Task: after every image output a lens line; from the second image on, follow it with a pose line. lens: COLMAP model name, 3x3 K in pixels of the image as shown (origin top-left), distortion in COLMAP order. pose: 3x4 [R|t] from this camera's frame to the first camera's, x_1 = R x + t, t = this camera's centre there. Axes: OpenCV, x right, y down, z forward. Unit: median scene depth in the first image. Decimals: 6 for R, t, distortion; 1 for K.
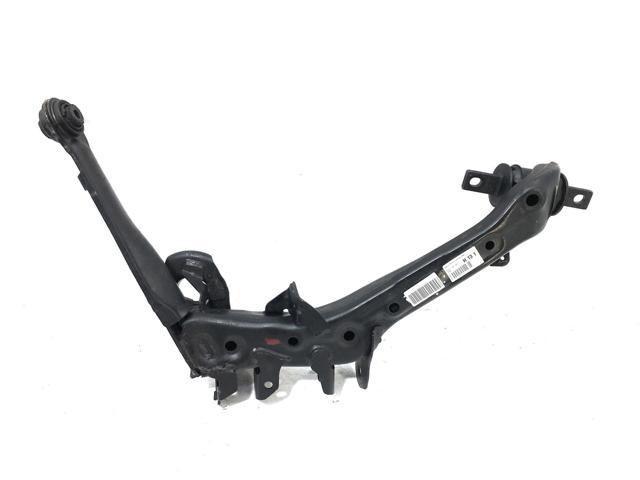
lens RADIAL K [[550.3, 0, 320.0], [0, 550.3, 240.0], [0, 0, 1]] dist [0.111034, -0.172396]
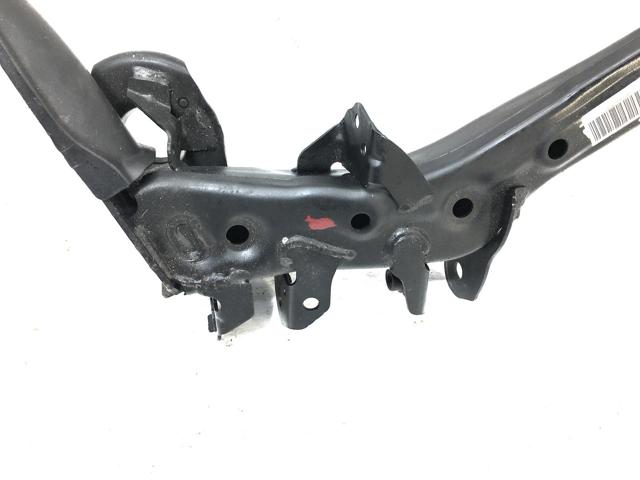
lens RADIAL K [[550.3, 0, 320.0], [0, 550.3, 240.0], [0, 0, 1]] dist [0.111034, -0.172396]
pose [[0.998188, -0.036321, 0.047973, -0.109075], [0.026720, 0.981913, 0.187439, 0.102169], [-0.053913, -0.185818, 0.981104, 0.492657]]
